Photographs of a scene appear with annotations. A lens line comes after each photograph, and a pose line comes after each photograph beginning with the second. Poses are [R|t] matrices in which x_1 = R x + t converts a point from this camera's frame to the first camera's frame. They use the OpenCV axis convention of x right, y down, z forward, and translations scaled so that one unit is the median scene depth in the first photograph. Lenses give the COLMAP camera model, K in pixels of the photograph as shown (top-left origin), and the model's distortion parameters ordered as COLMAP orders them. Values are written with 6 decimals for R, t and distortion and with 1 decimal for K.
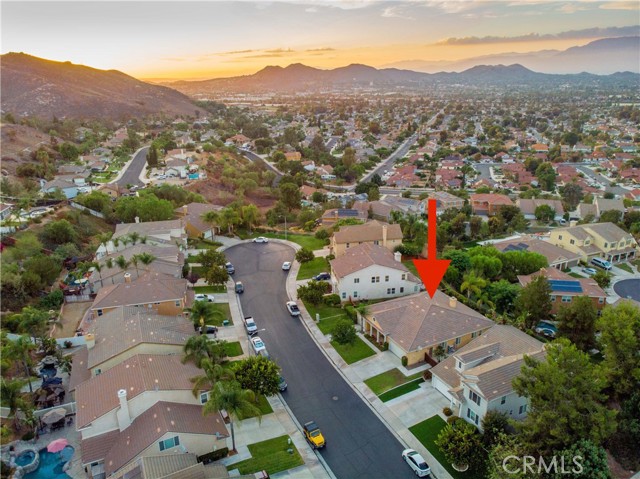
lens RADIAL K [[494.5, 0, 321.9], [0, 494.5, 239.7], [0, 0, 1]] dist [0.004286, -0.000123]
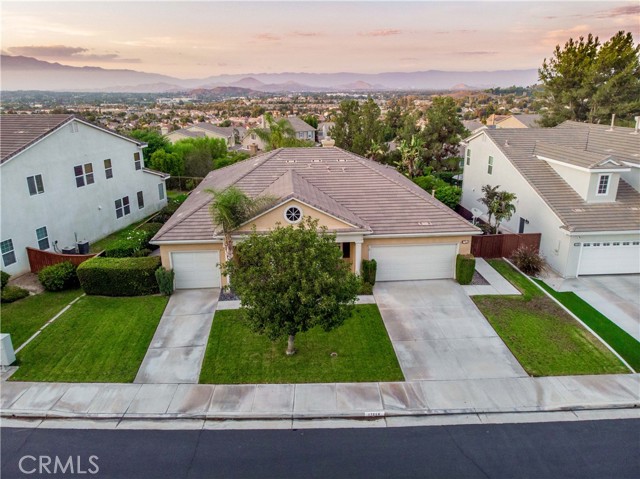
lens RADIAL K [[451.8, 0, 321.6], [0, 451.8, 244.4], [0, 0, 1]] dist [-0.008127, 0.017658]
pose [[0.362712, -0.286380, 0.886807, -0.104202], [0.300174, 0.936796, 0.179749, 0.115611], [-0.882233, 0.201000, 0.425751, 0.751463]]
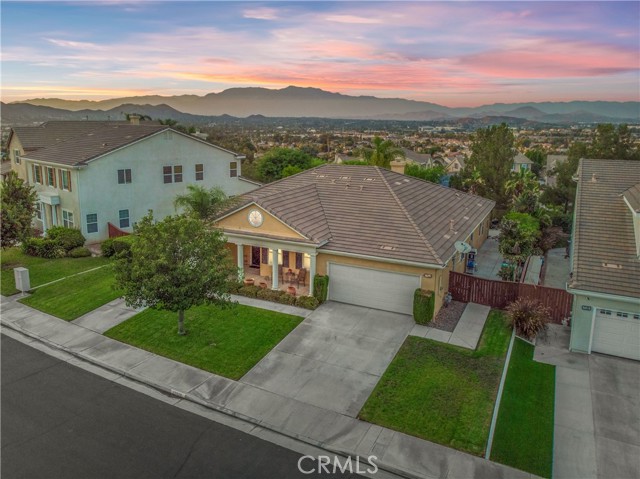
lens RADIAL K [[494.5, 0, 317.1], [0, 494.5, 237.4], [0, 0, 1]] dist [0.004286, -0.000123]
pose [[0.791579, -0.116780, 0.599805, -0.039212], [0.172954, 0.984249, -0.036622, 0.162168], [-0.586080, 0.132728, 0.799308, 0.632001]]
